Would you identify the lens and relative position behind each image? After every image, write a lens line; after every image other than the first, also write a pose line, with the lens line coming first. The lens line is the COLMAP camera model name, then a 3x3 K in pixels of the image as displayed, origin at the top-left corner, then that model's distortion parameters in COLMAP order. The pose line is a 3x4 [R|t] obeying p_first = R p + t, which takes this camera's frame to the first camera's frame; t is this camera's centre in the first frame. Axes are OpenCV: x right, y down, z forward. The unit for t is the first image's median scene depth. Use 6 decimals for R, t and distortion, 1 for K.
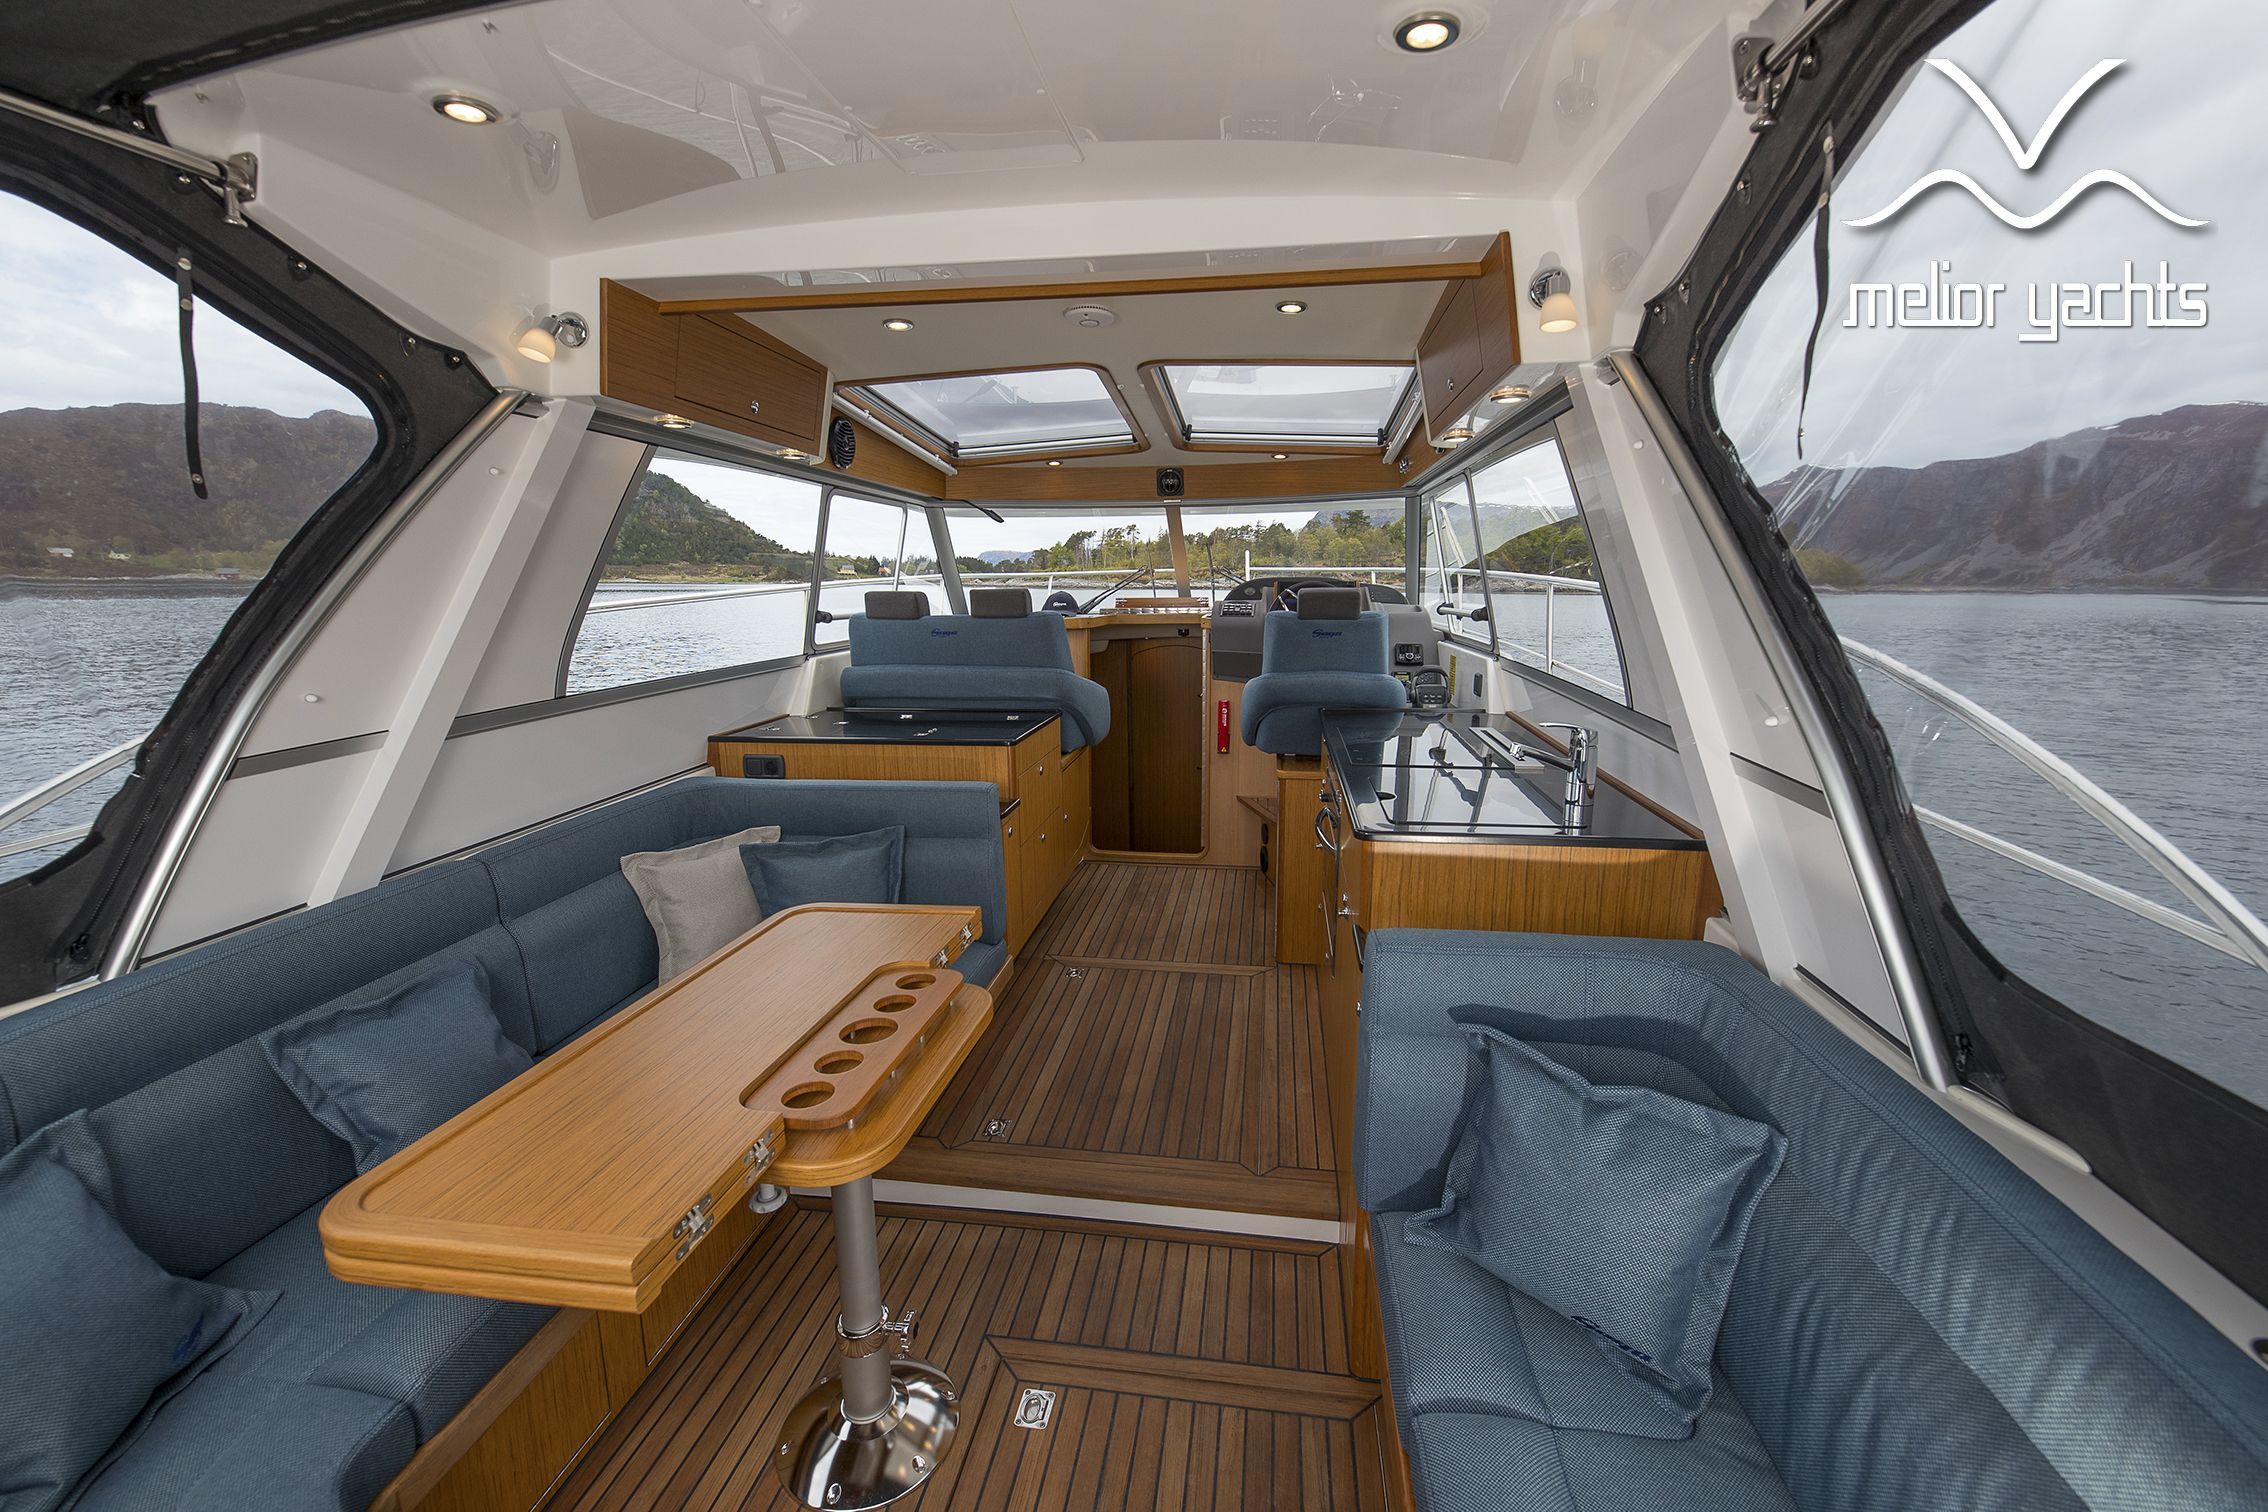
lens RADIAL K [[941.5, 0, 1134.0], [0, 941.5, 756.0], [0, 0, 1]] dist [0.017653, -0.011609]
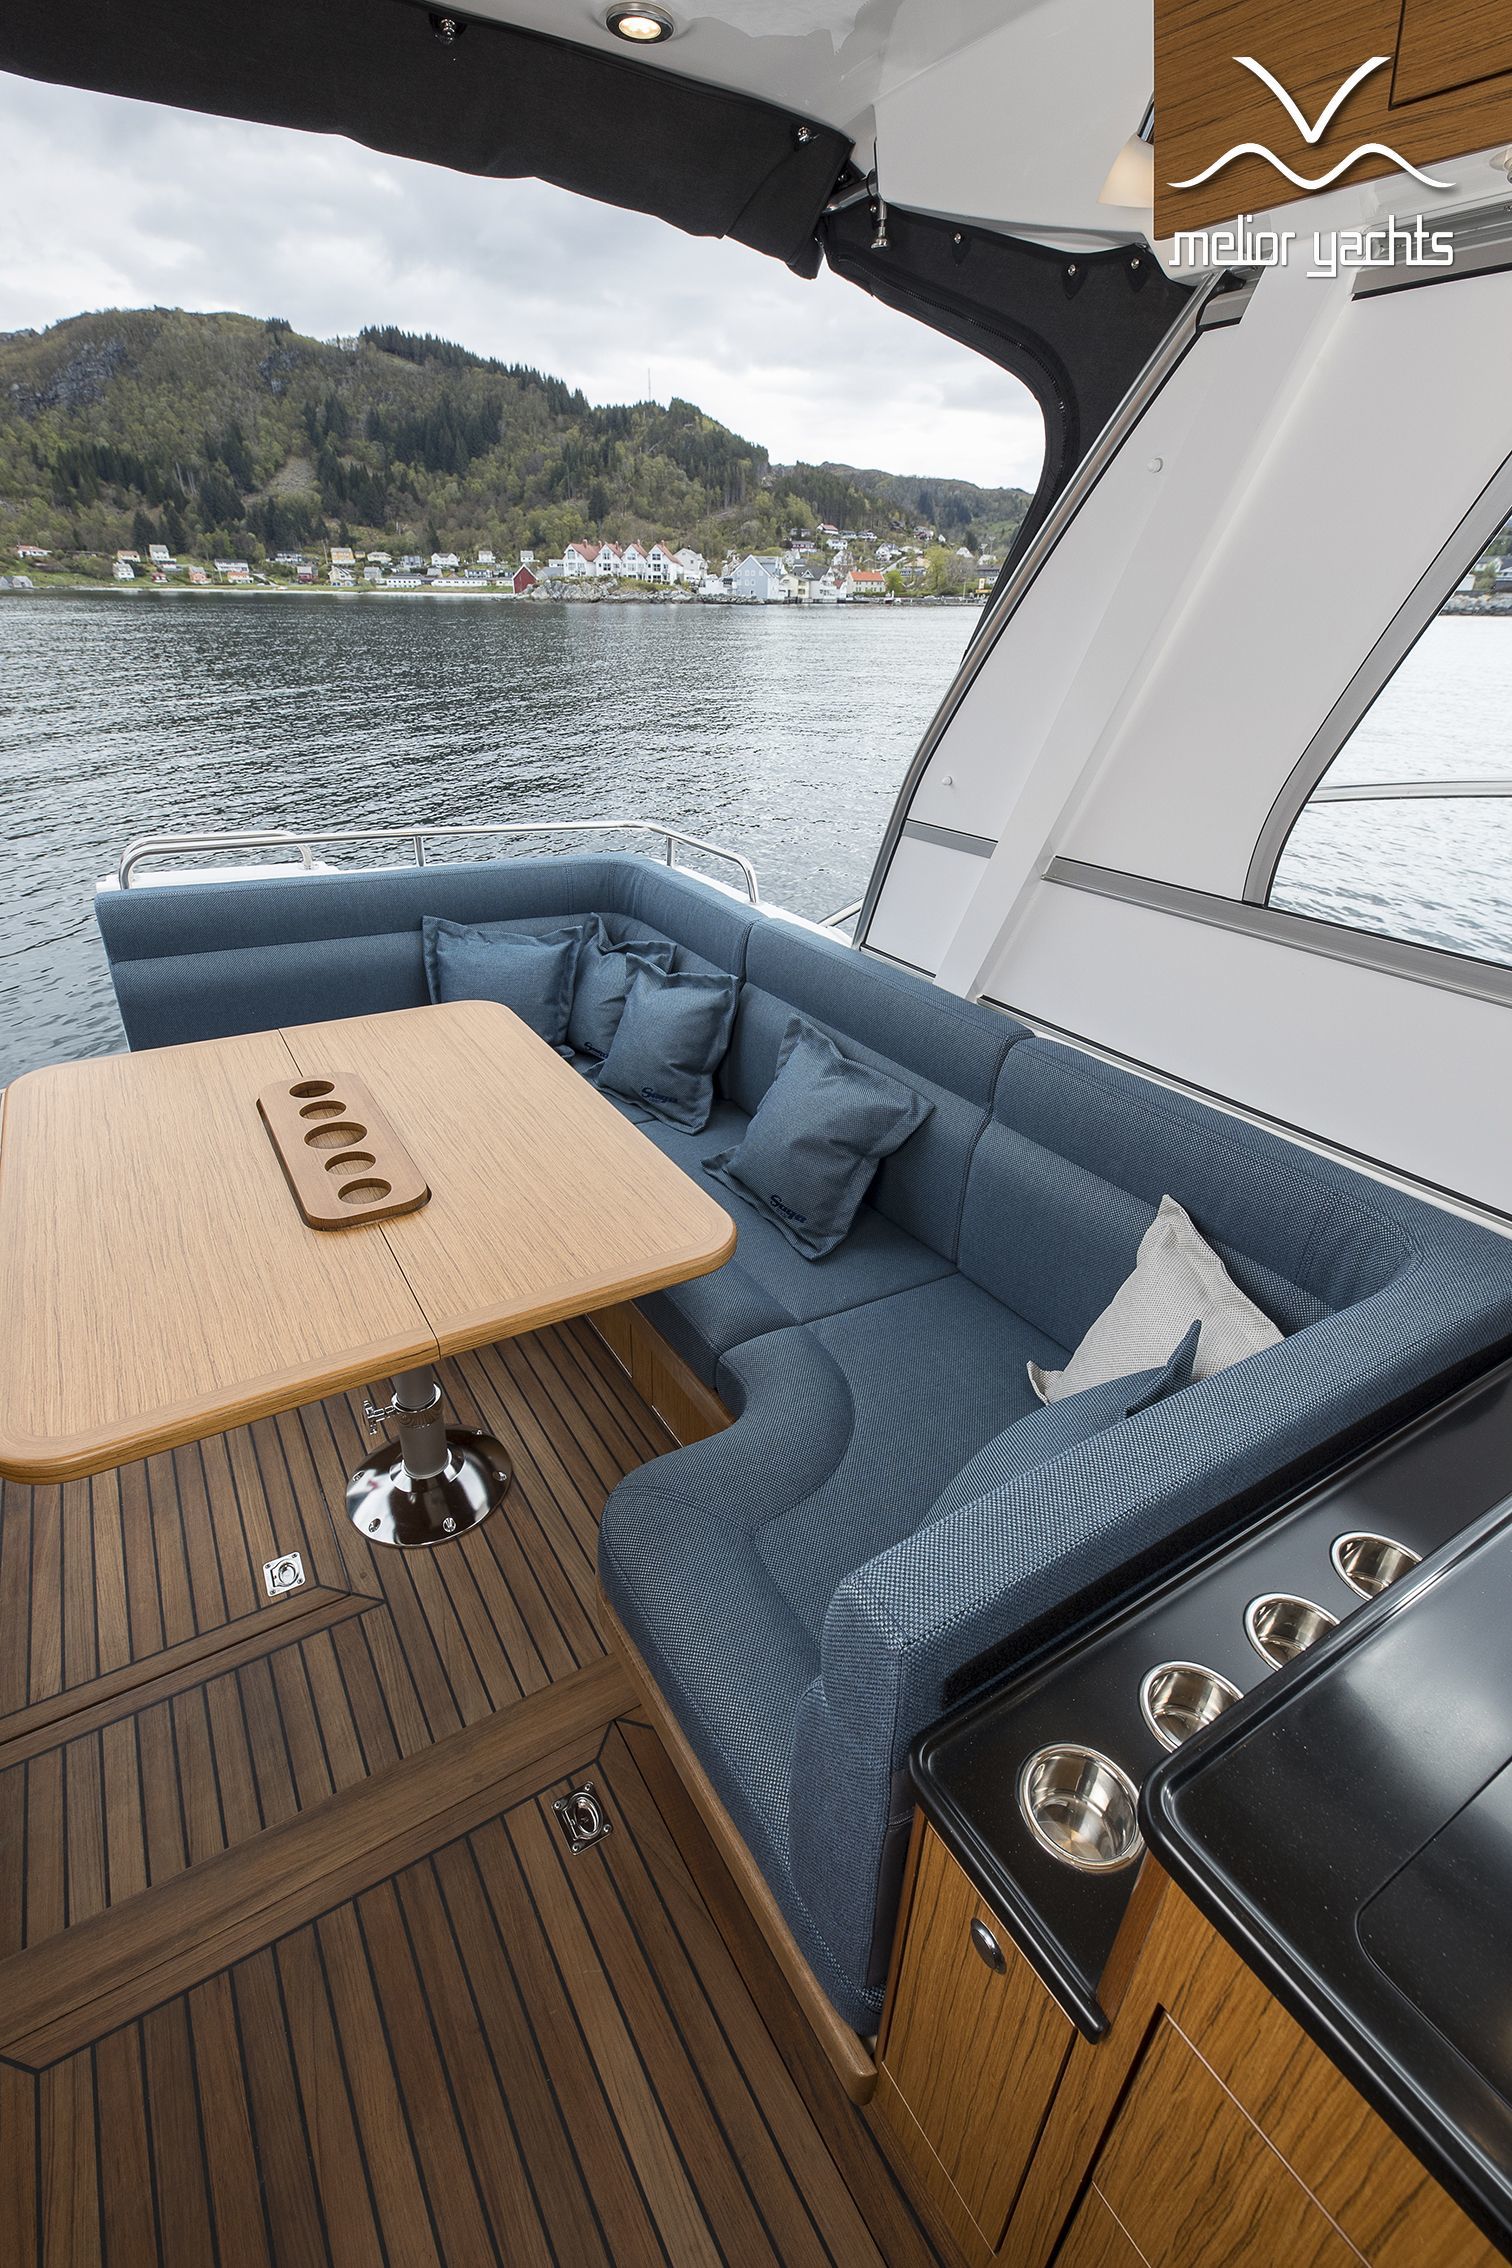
lens RADIAL K [[1010.5, 0, 744.2], [0, 1010.5, 1131.5], [0, 0, 1]] dist [0.025074, -0.014446]
pose [[-0.768419, 0.287928, -0.571515, -0.000538], [-0.133072, 0.801653, 0.582791, -0.269139], [0.625958, 0.523880, -0.577690, 1.270240]]
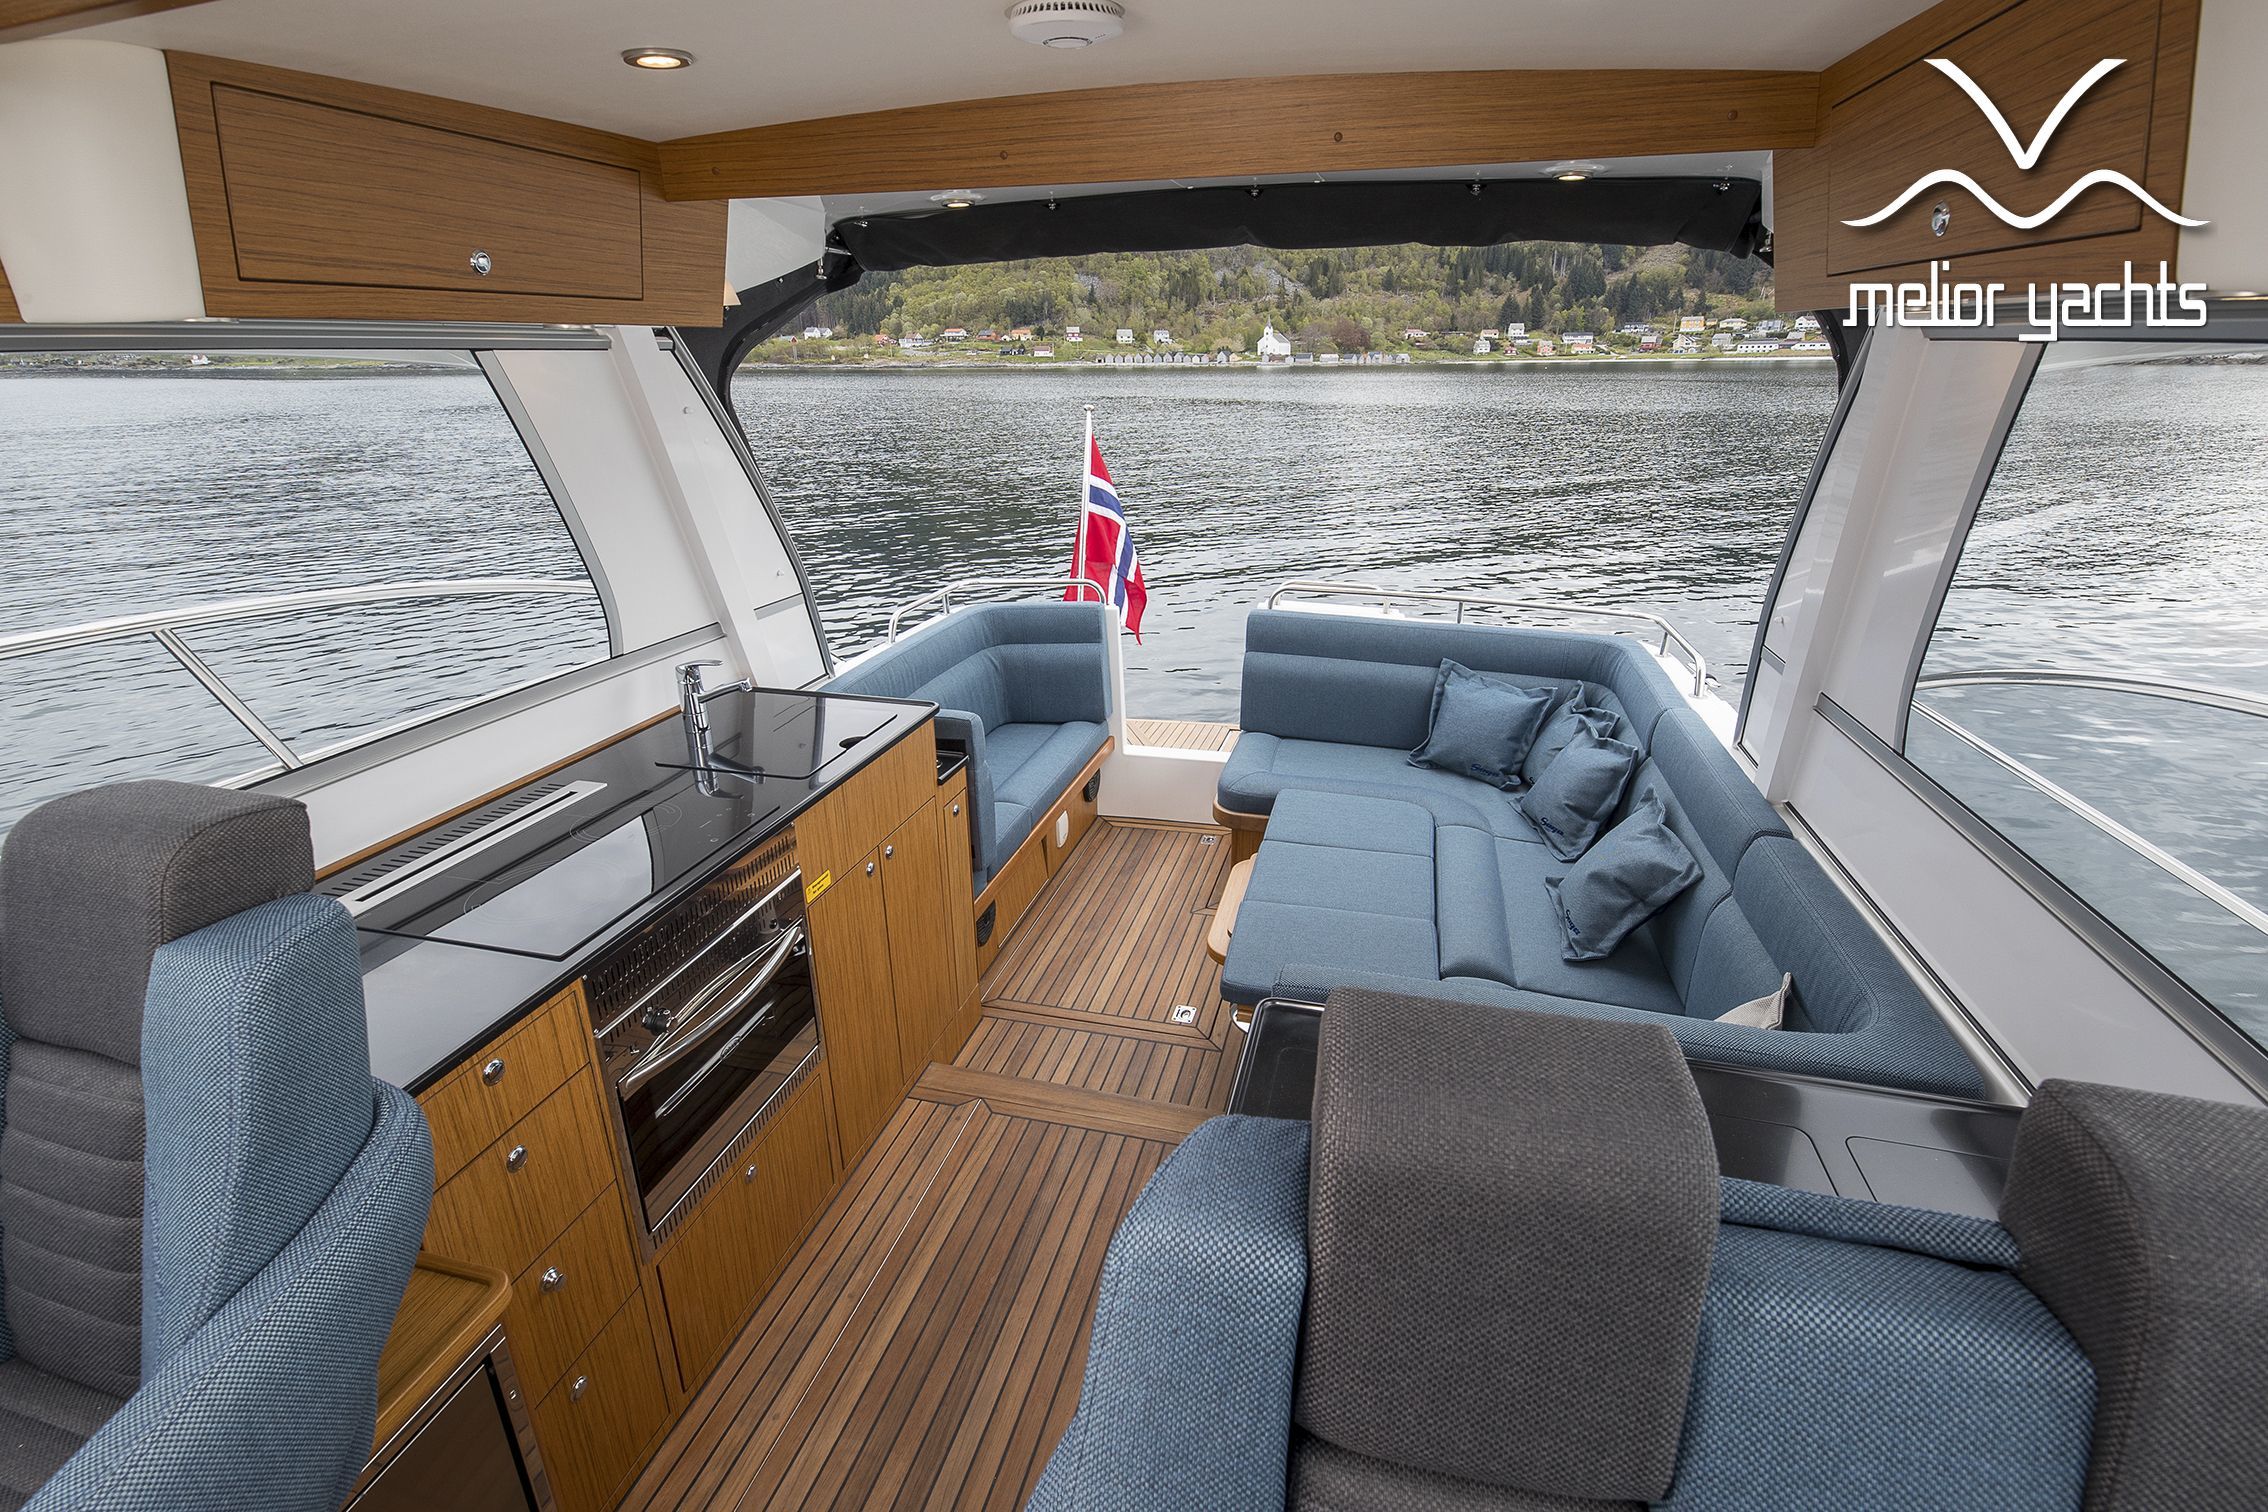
lens RADIAL K [[1028.2, 0, 1165.1], [0, 1028.2, 783.9], [0, 0, 1]] dist [0.002742, 0.000576]
pose [[-0.996979, -0.028434, 0.072278, -0.144048], [0.016053, 0.835052, 0.549937, -0.469874], [-0.075993, 0.549436, -0.832073, 1.722625]]
